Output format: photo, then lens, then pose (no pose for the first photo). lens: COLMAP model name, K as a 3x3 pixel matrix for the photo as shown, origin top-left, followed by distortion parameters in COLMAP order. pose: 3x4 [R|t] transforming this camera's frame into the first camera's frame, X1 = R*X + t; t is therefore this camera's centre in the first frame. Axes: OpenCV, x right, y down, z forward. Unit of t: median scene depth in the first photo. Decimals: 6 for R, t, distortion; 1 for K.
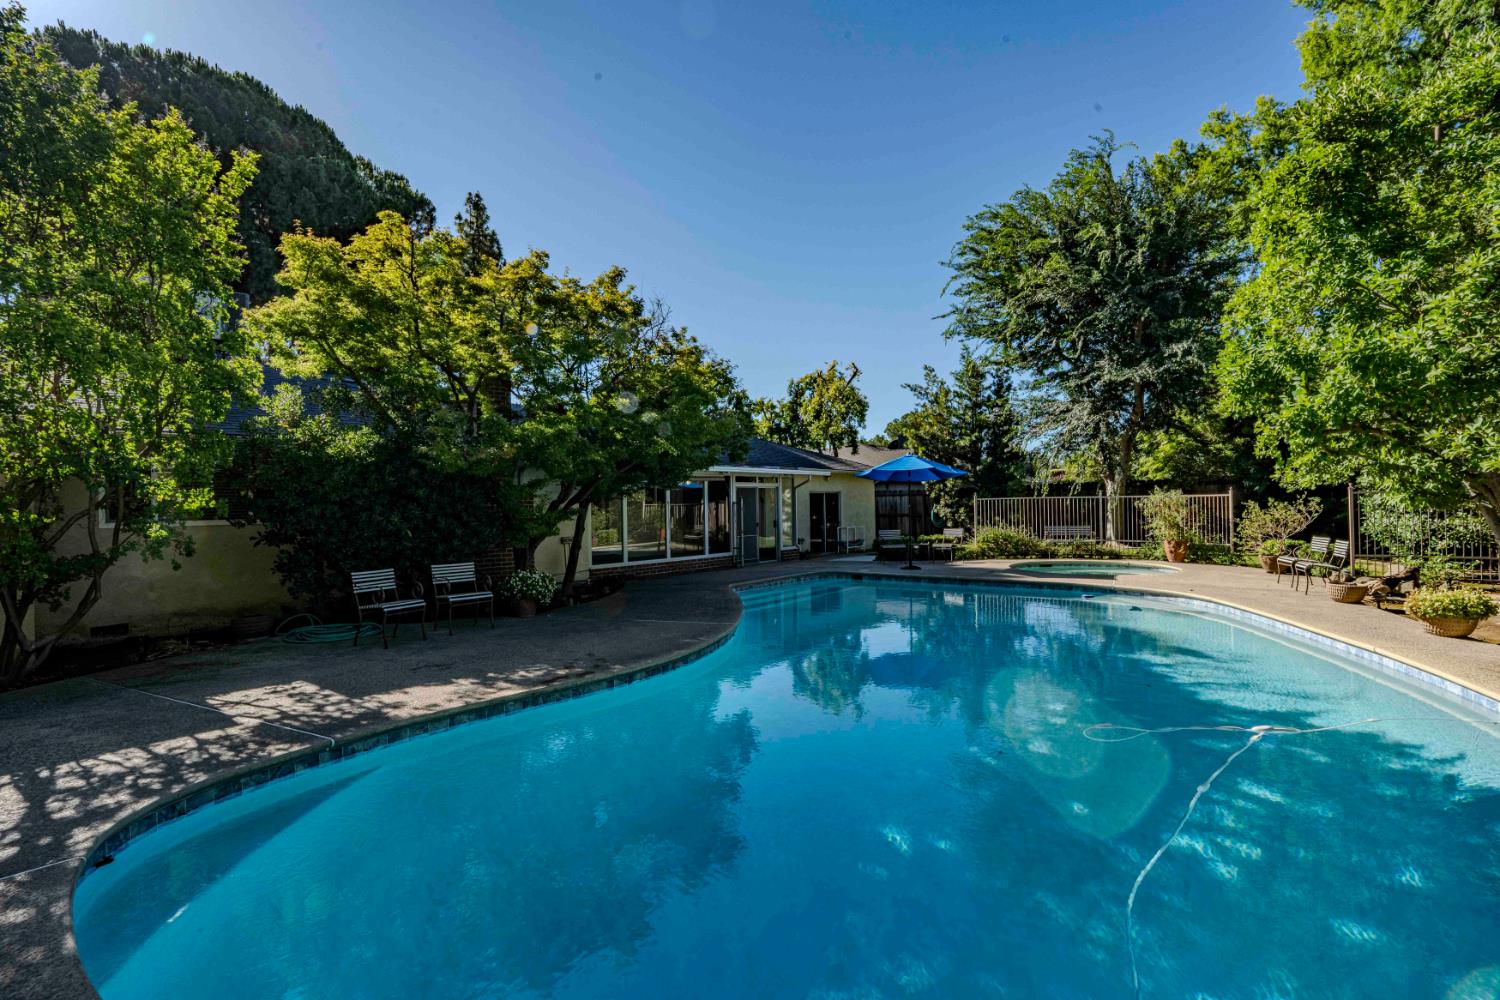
lens RADIAL K [[682.8, 0, 750.0], [0, 682.8, 500.0], [0, 0, 1]] dist [-0.022428, 0.000117]
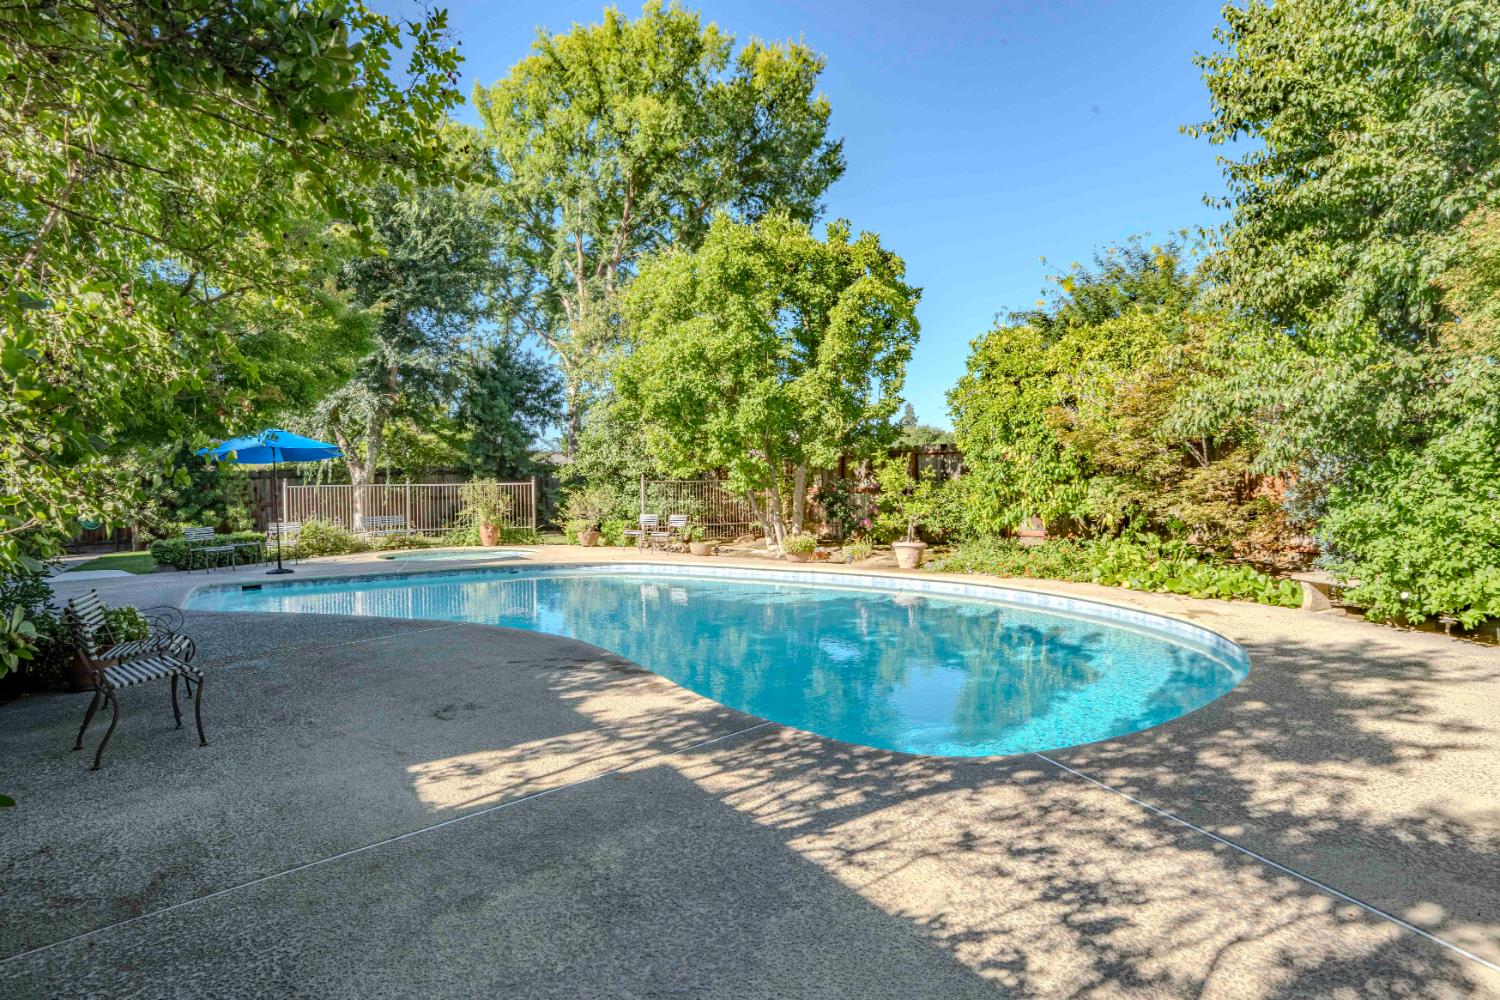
lens RADIAL K [[828.7, 0, 750.7], [0, 828.7, 494.3], [0, 0, 1]] dist [-0.061616, 0.034078]
pose [[0.327897, -0.002723, 0.944710, -1.848805], [0.003404, 0.999993, 0.001701, 0.036327], [-0.944707, 0.002658, 0.327904, 0.702037]]
